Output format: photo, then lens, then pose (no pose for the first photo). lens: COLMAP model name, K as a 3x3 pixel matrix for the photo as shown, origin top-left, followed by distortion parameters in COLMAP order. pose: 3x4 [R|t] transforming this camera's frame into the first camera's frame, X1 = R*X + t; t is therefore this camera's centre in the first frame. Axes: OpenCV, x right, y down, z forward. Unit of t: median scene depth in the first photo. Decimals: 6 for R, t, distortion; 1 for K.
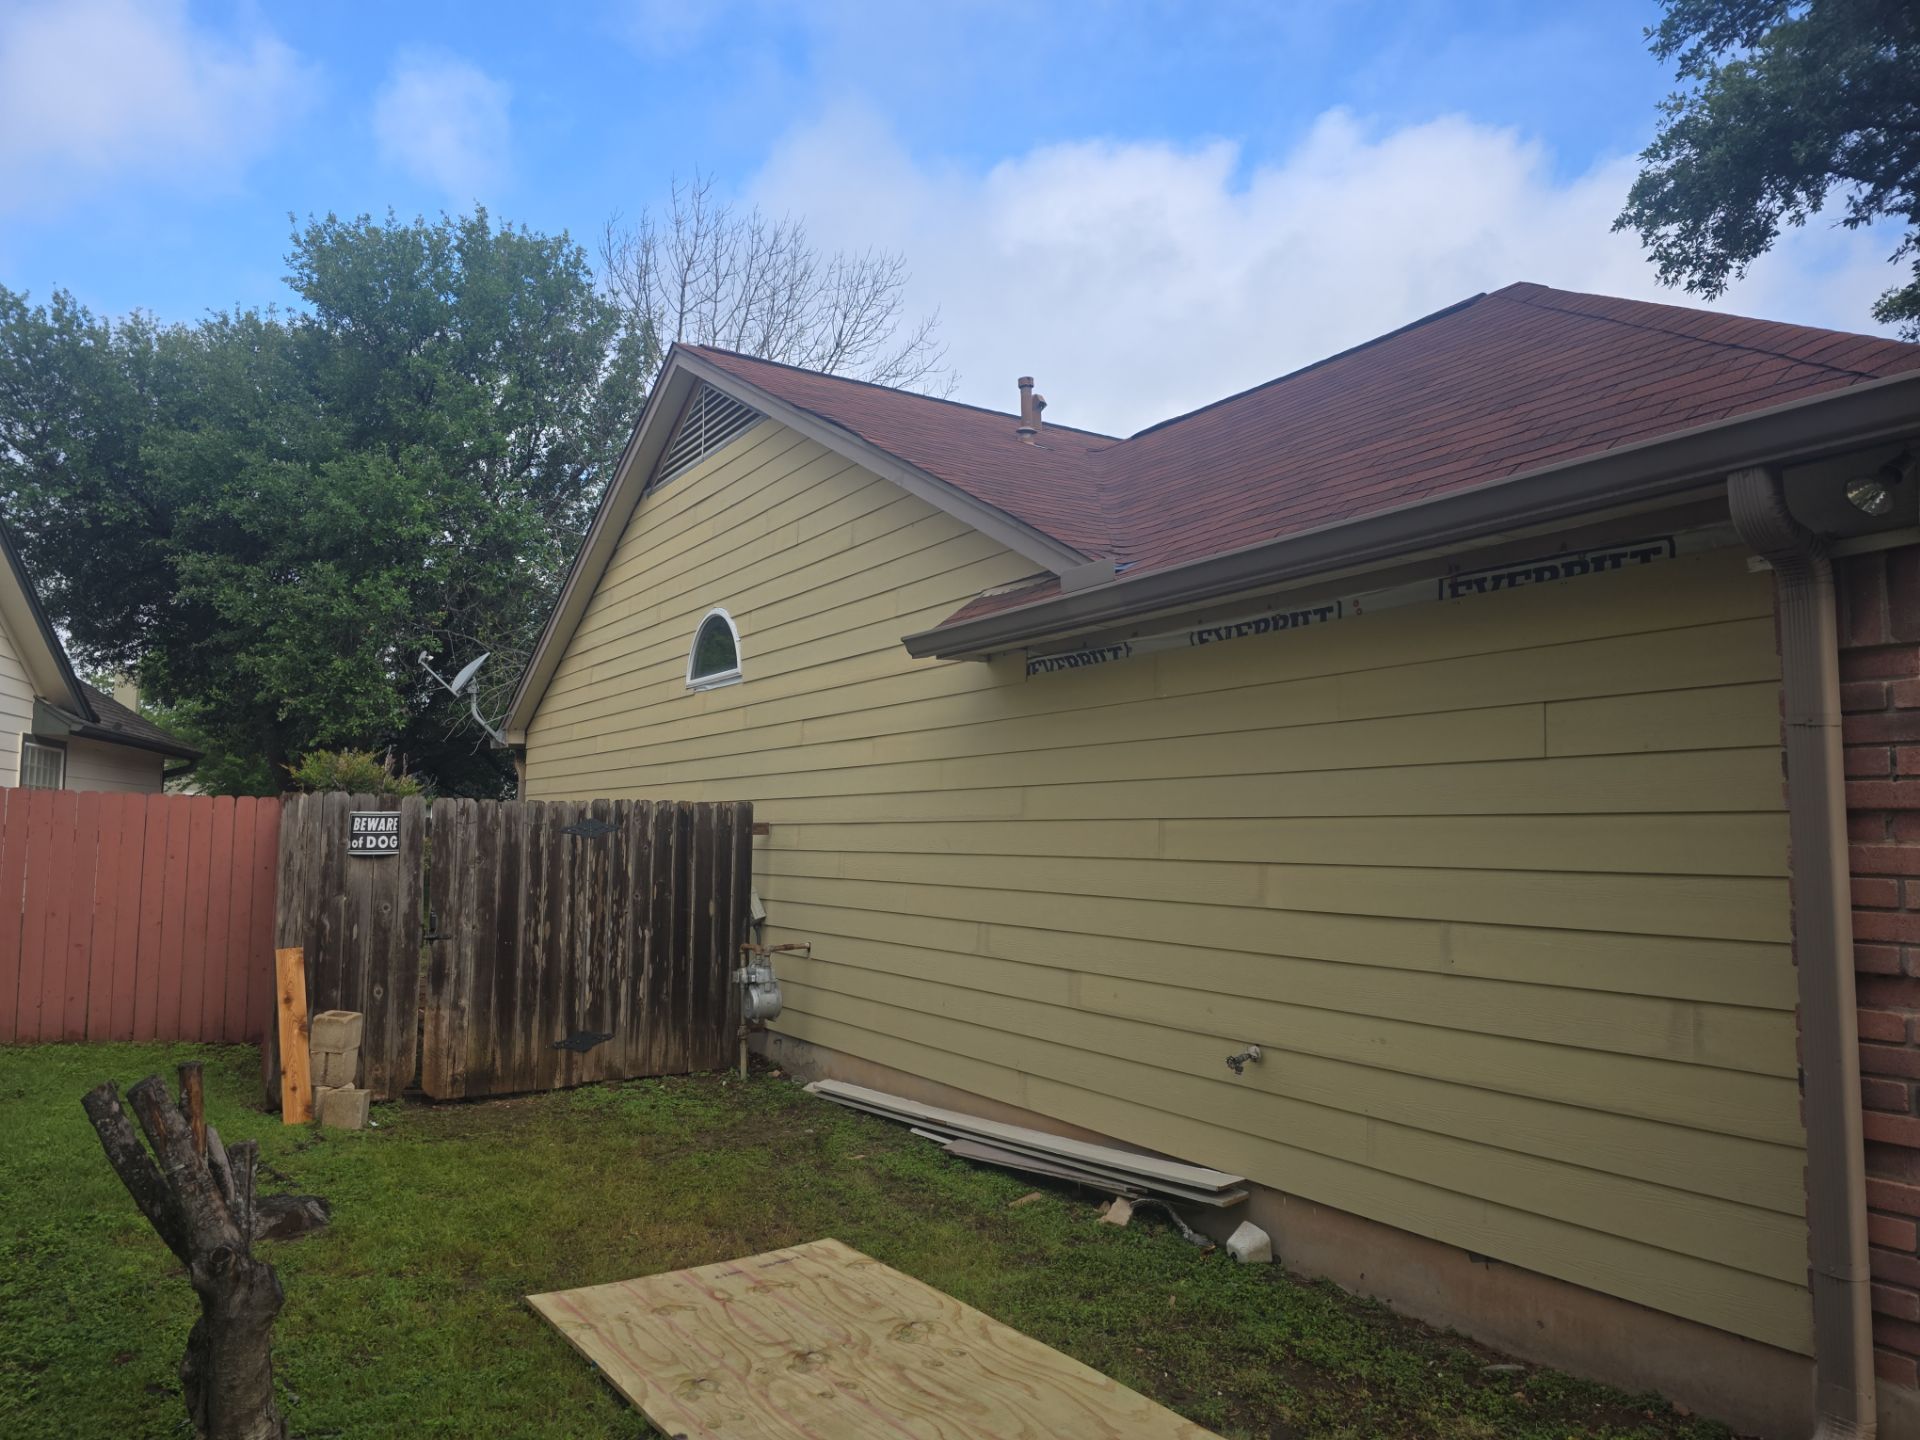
lens RADIAL K [[1308.6, 0, 958.6], [0, 1308.6, 728.1], [0, 0, 1]] dist [0.064921, -0.061976]
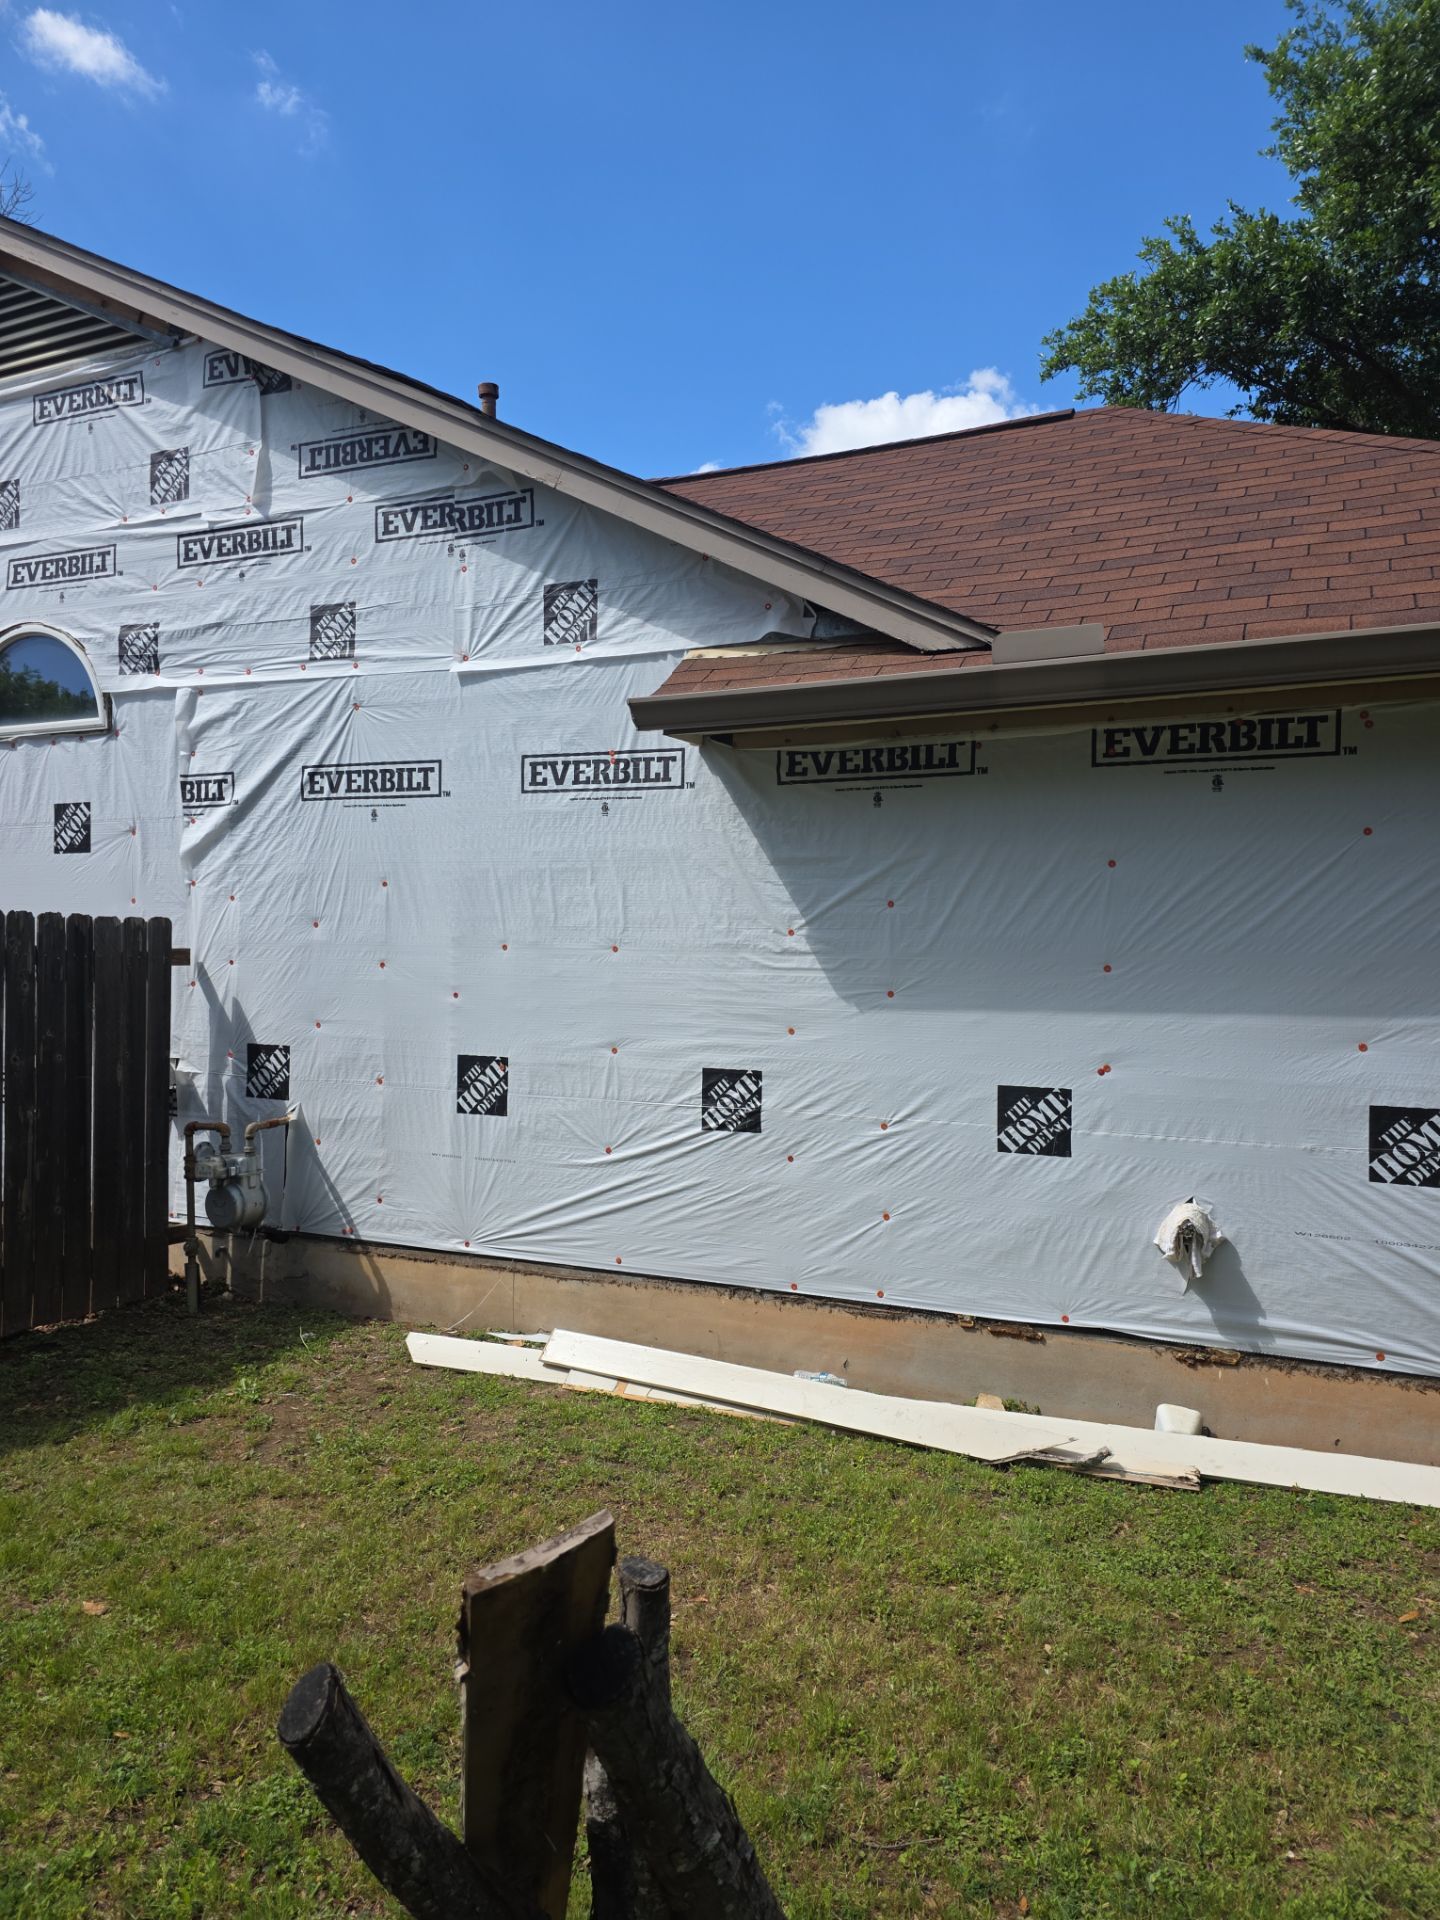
lens RADIAL K [[1308.6, 0, 733.8], [0, 1308.6, 970.8], [0, 0, 1]] dist [0.064921, -0.061976]
pose [[0.840750, -0.002614, 0.541417, -0.330848], [-0.049653, 0.995402, 0.081910, 0.014865], [-0.539142, -0.095749, 0.836754, 0.296880]]
